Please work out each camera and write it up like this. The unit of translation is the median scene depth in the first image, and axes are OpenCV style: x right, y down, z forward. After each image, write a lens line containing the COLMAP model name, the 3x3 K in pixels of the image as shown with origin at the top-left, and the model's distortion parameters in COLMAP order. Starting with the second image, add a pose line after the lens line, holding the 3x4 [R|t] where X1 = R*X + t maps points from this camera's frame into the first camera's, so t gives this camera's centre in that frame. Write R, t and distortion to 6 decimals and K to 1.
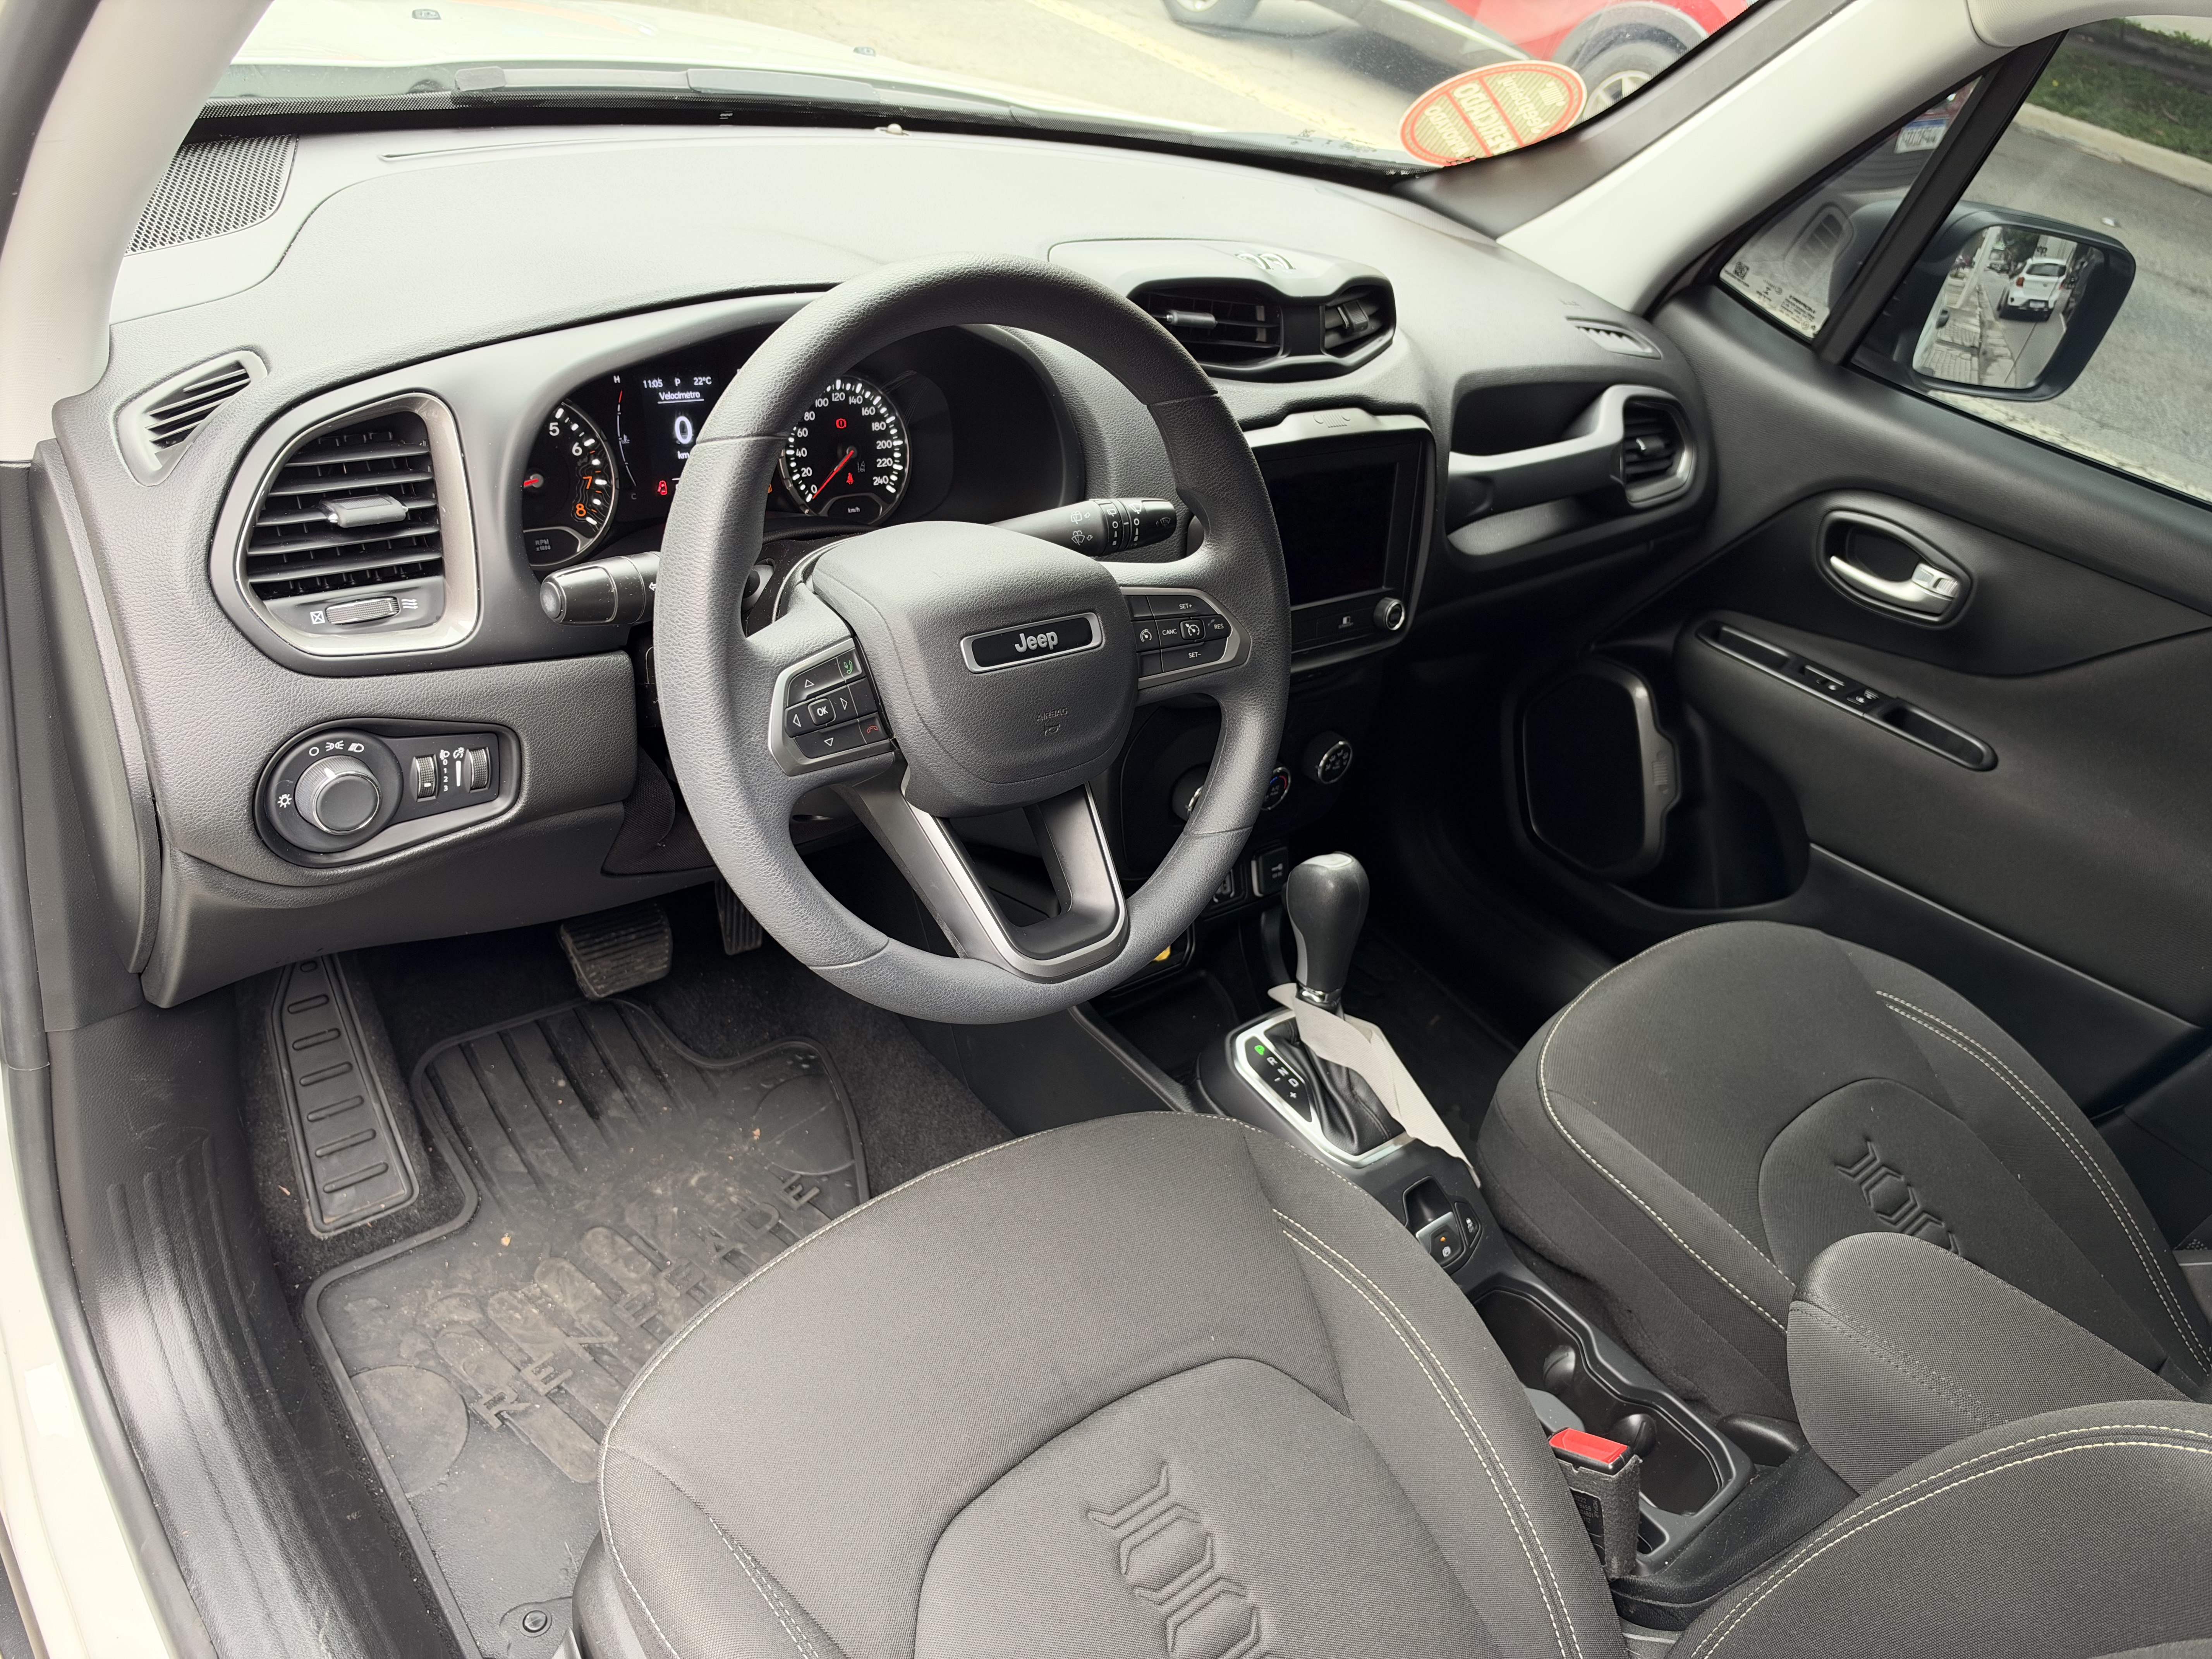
lens RADIAL K [[1580.6, 0, 1106.0], [0, 1580.6, 829.5], [0, 0, 1]] dist [0.062354, -0.237622]
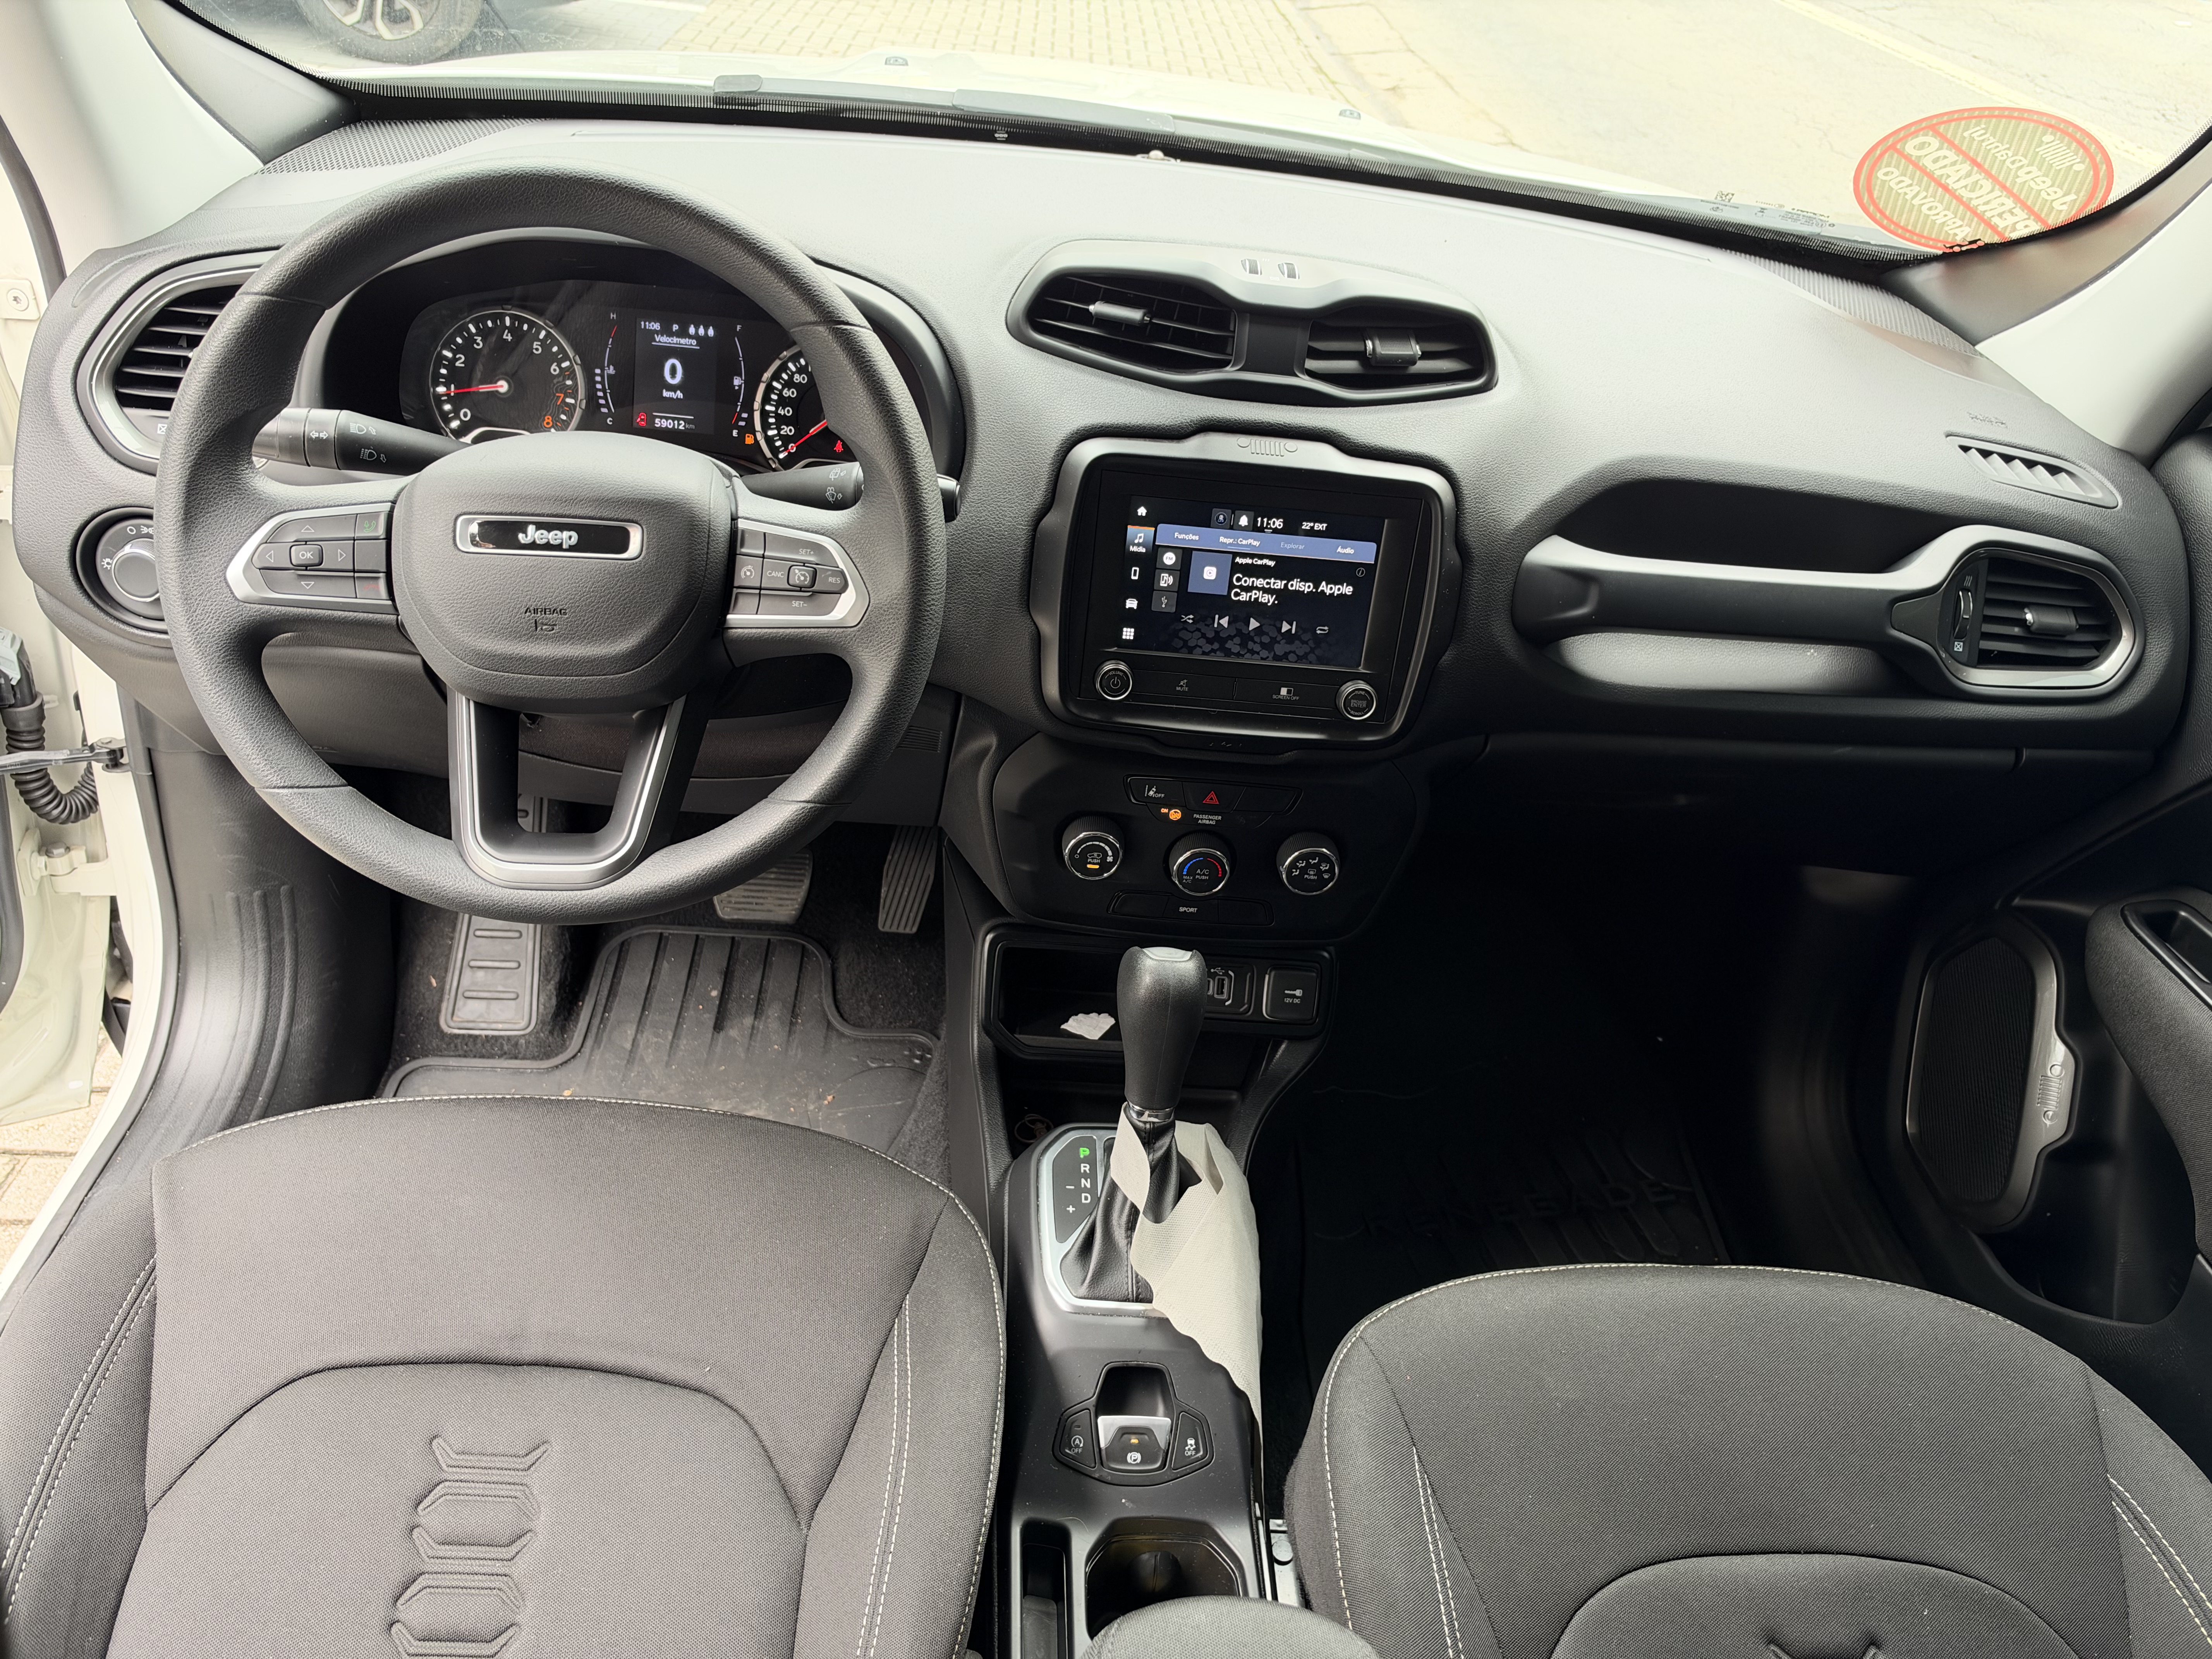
lens RADIAL K [[1653.2, 0, 1495.2], [0, 1653.2, 918.3], [0, 0, 1]] dist [0.001761, -0.033534]
pose [[0.800944, 0.243218, -0.547114, 0.786911], [-0.296145, 0.955101, -0.008952, -0.043700], [0.520372, 0.169195, 0.837010, 0.359028]]
